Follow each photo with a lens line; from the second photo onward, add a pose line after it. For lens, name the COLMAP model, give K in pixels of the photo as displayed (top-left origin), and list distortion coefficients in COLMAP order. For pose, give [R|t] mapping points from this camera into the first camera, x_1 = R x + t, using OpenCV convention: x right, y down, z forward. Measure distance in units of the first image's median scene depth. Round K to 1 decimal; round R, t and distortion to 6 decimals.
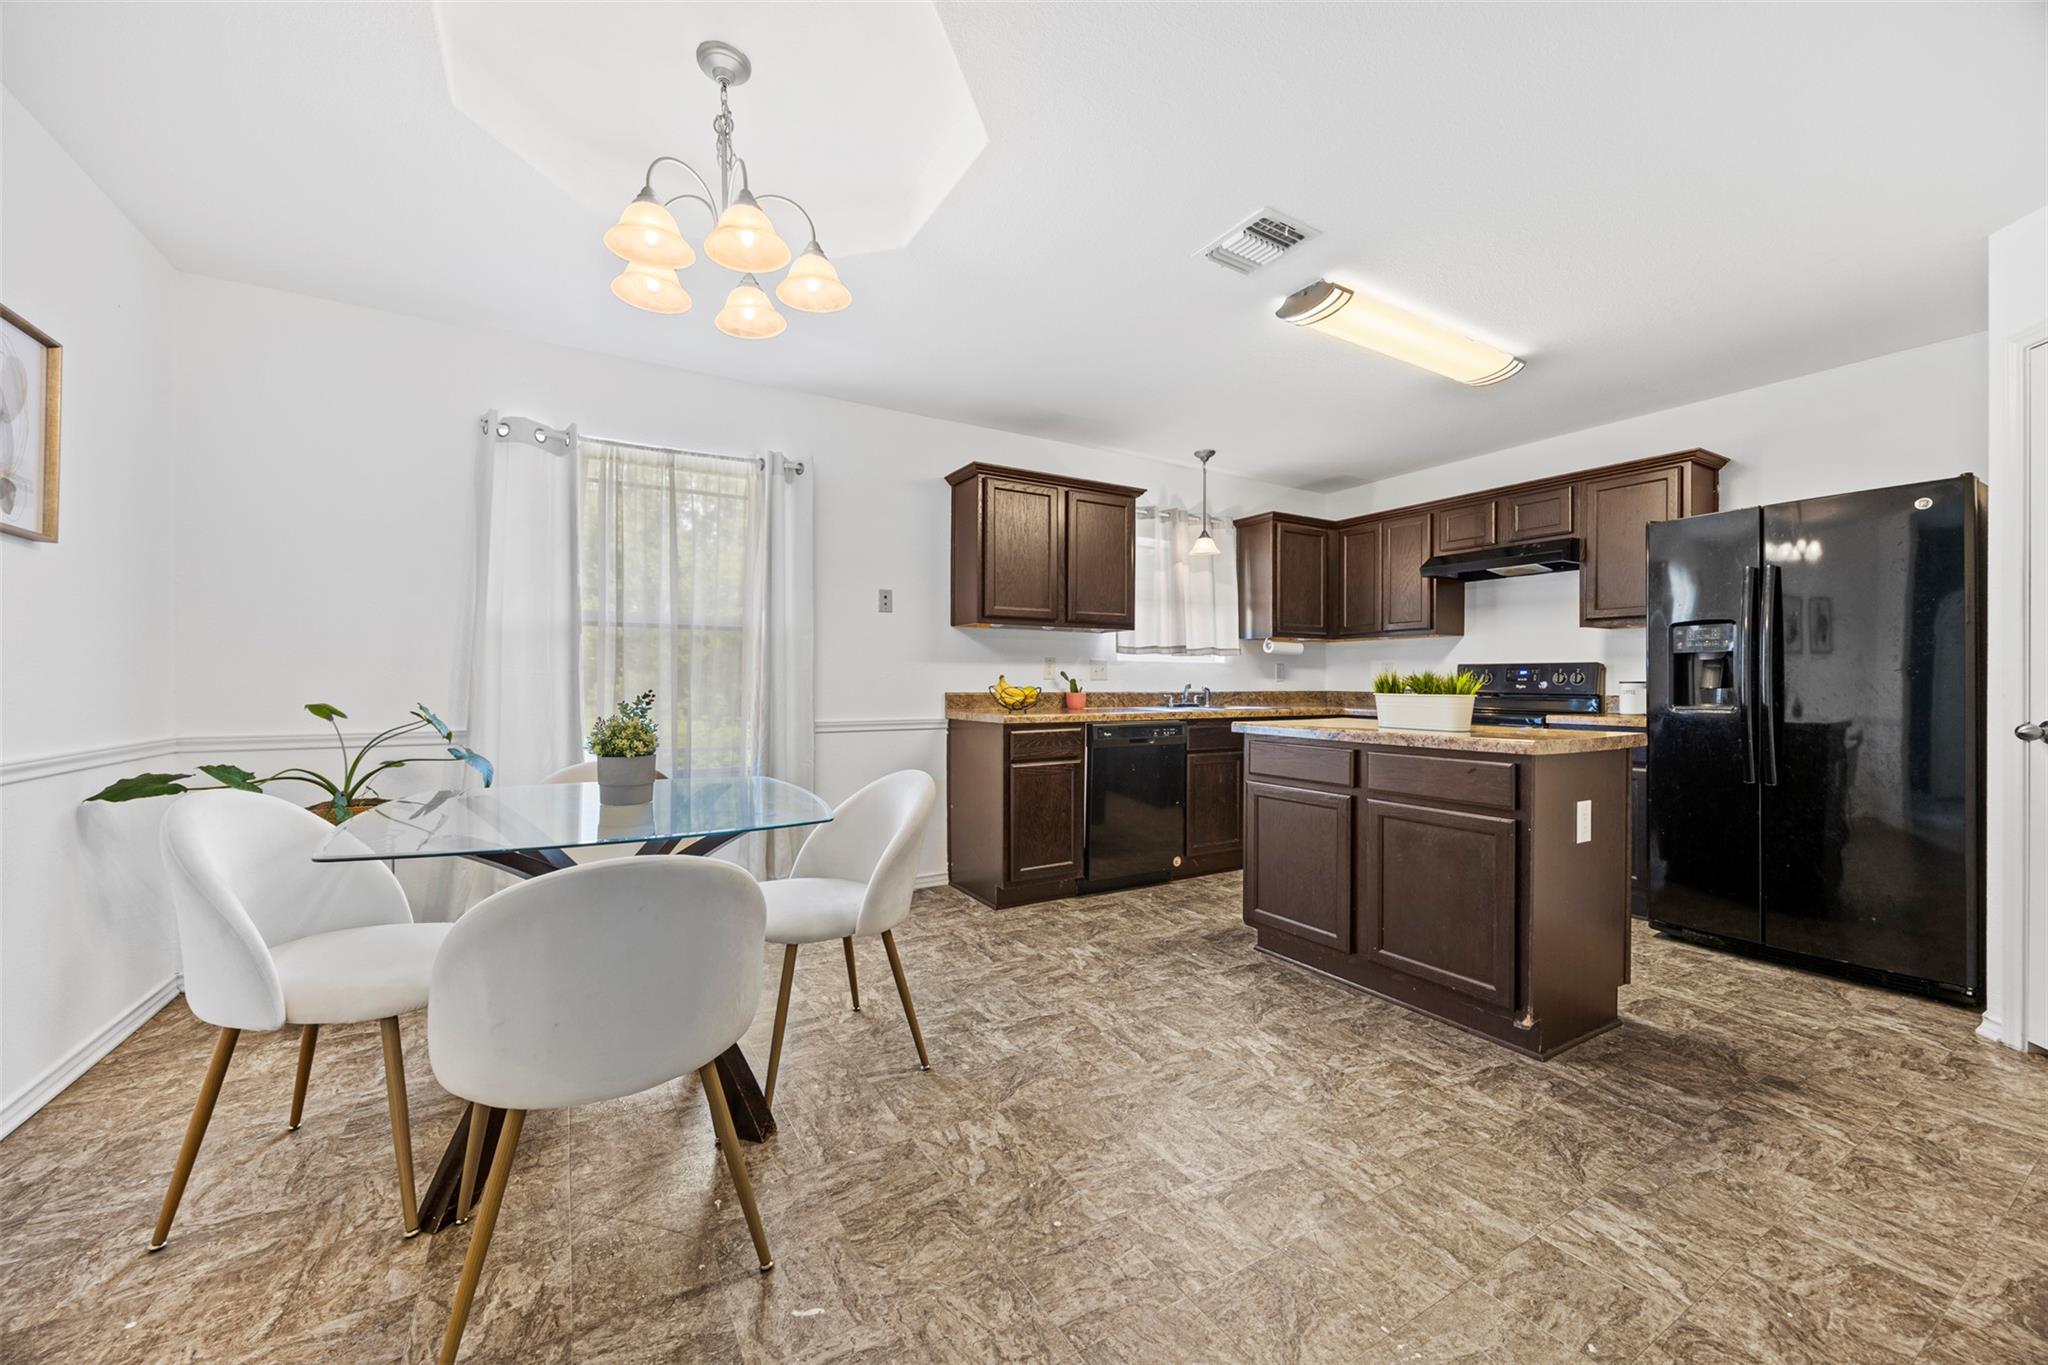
lens RADIAL K [[776.3, 0, 1013.2], [0, 776.3, 677.9], [0, 0, 1]] dist [-0.002957, -0.000442]
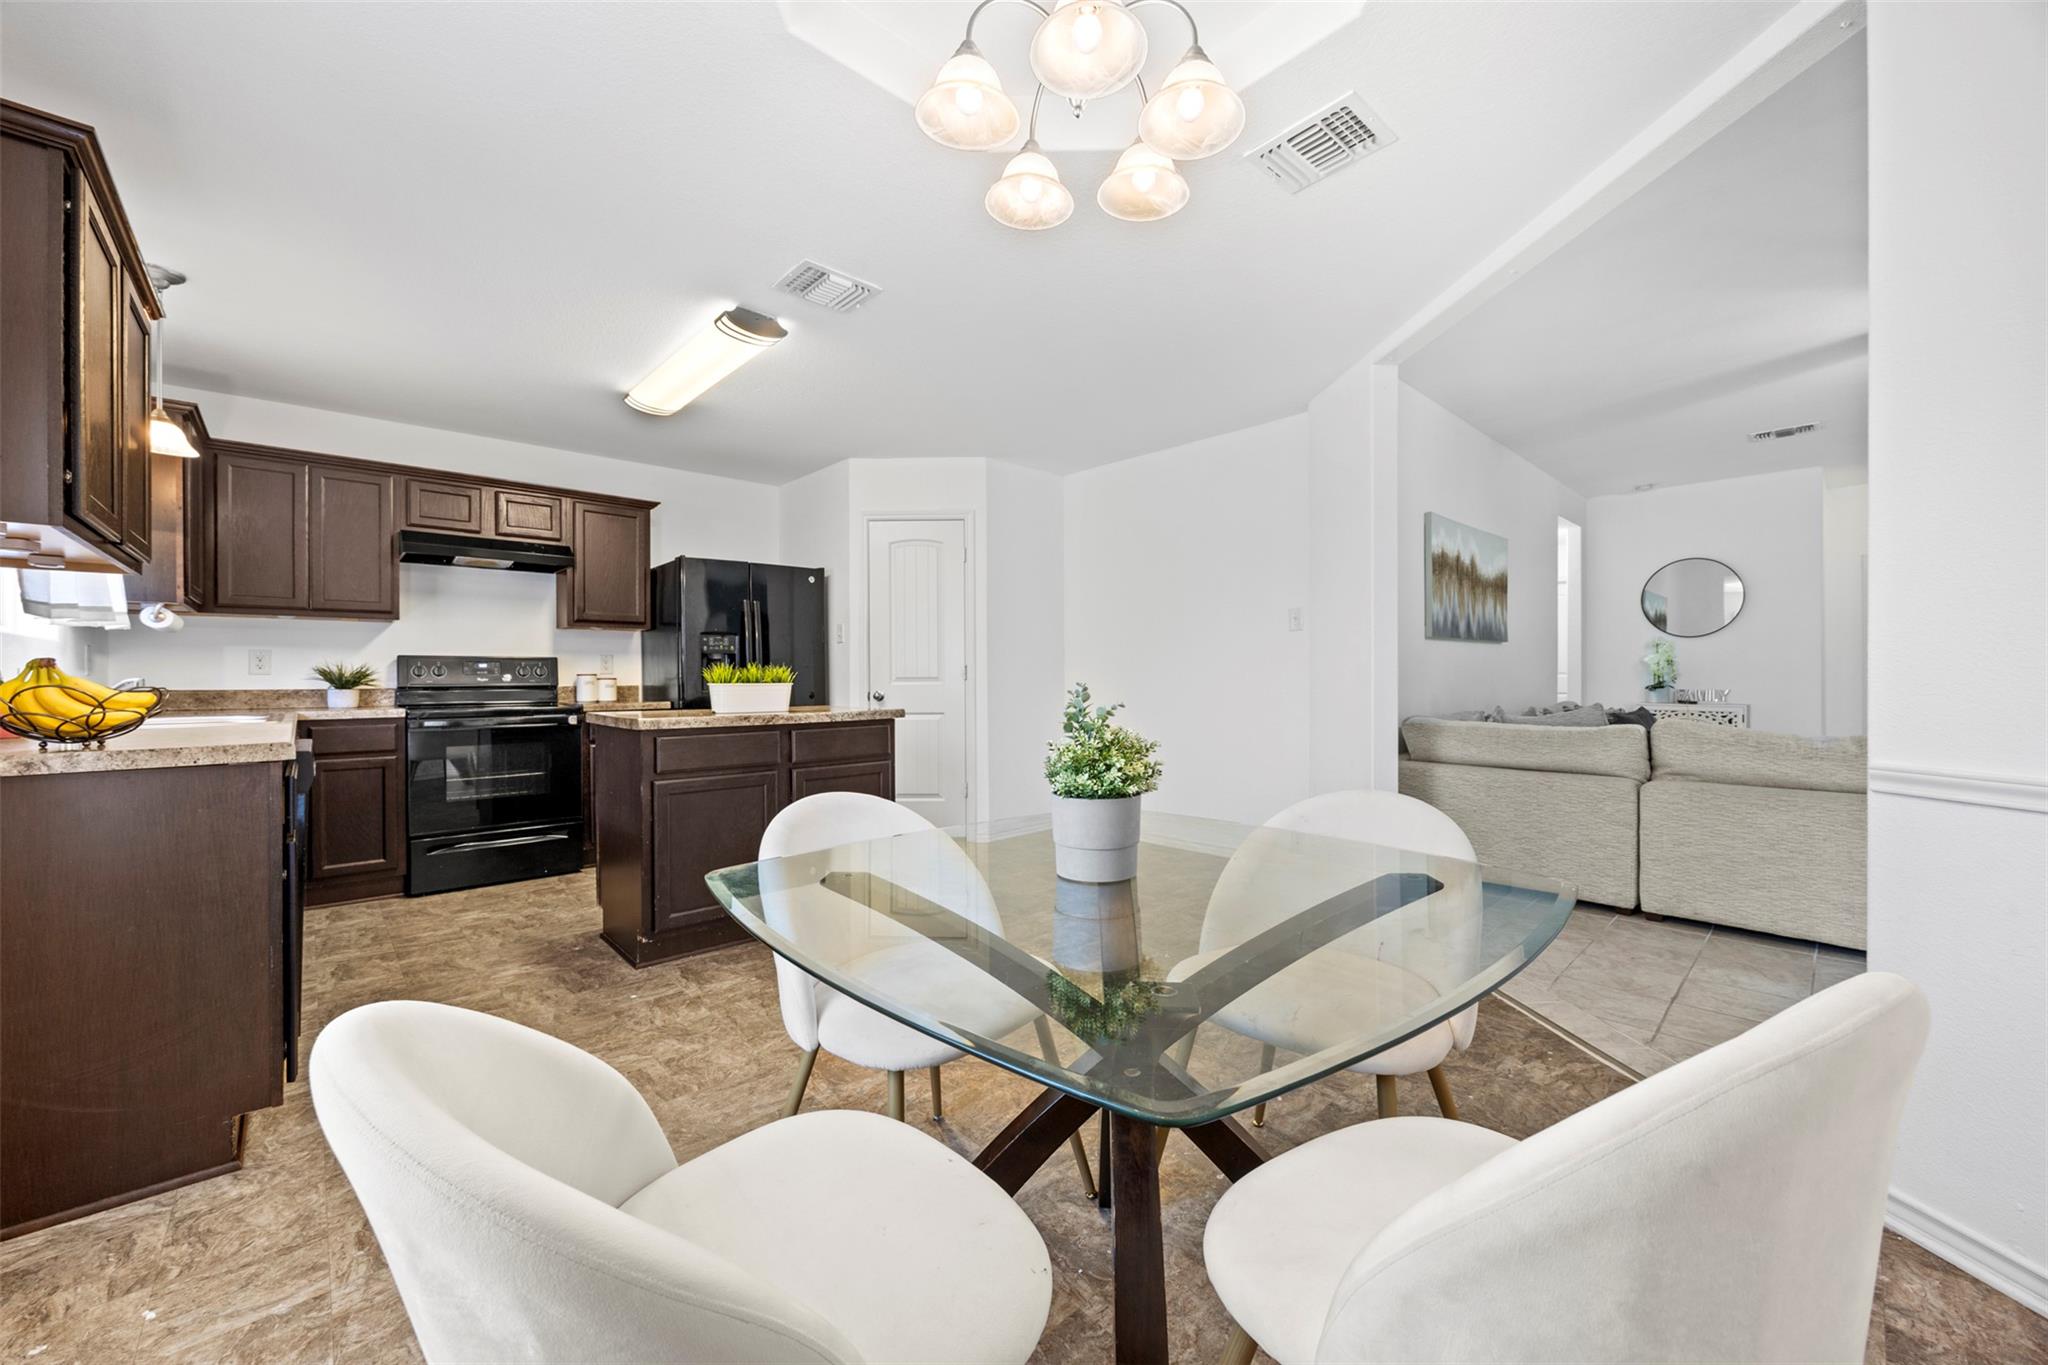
lens RADIAL K [[776.3, 0, 1037.4], [0, 776.3, 675.4], [0, 0, 1]] dist [-0.002957, -0.000442]
pose [[-0.228586, -0.000849, 0.973523, -0.504863], [-0.000338, 1.000000, 0.000793, 0.004805], [-0.973524, -0.000148, -0.228586, 0.562135]]
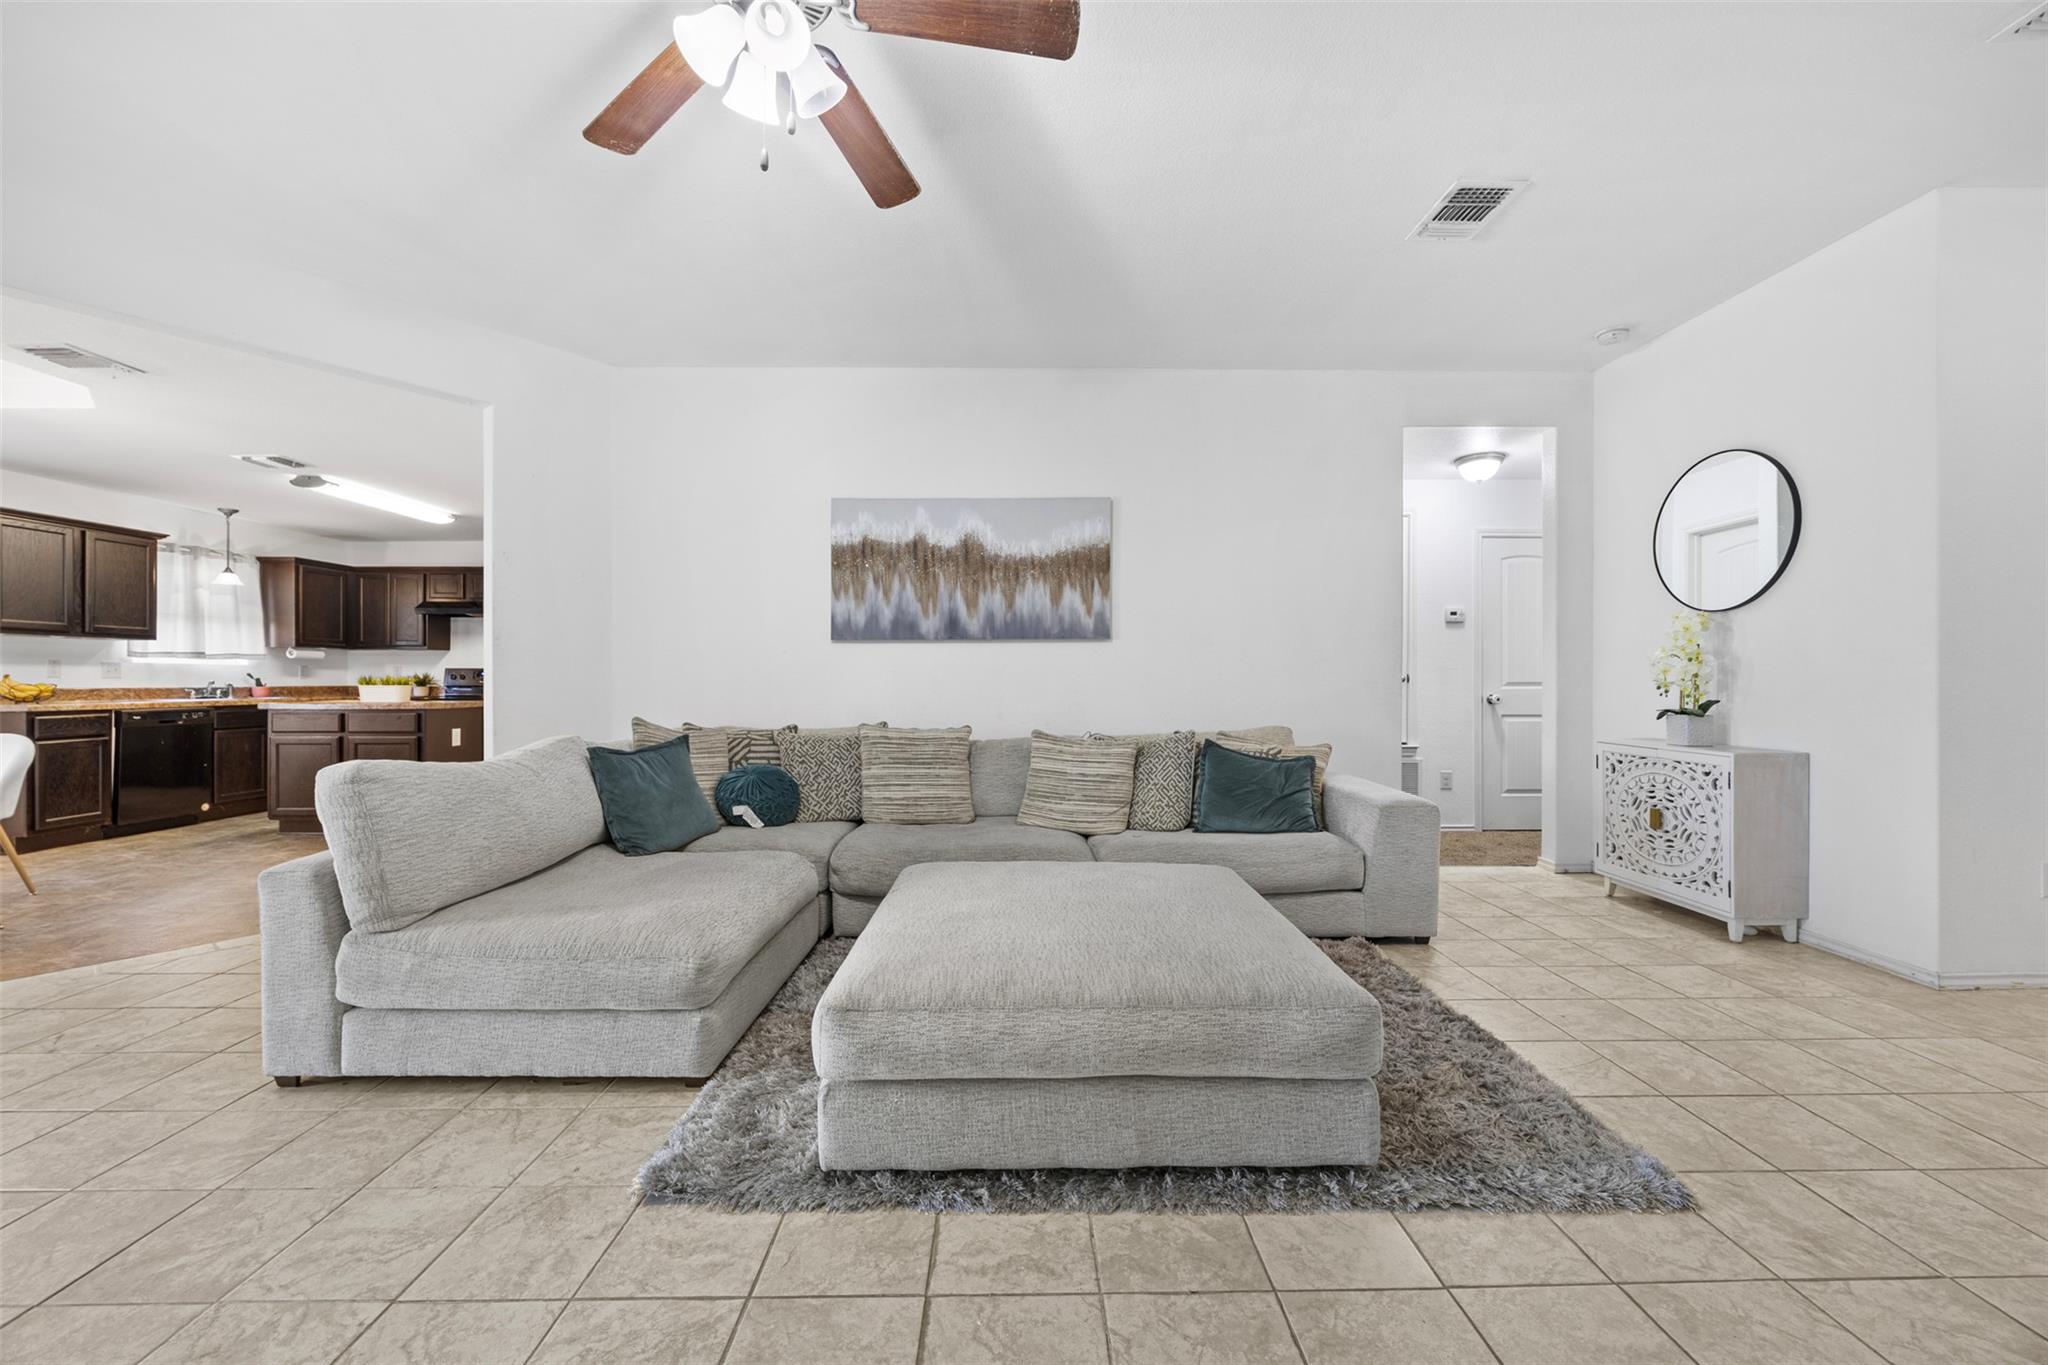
lens RADIAL K [[776.3, 0, 1027.5], [0, 776.3, 682.7], [0, 0, 1]] dist [-0.002957, -0.000442]
pose [[0.484896, -0.005640, 0.874554, -0.282779], [-0.003327, 0.999960, 0.008293, -0.005464], [-0.874565, -0.006930, 0.484858, -0.957051]]
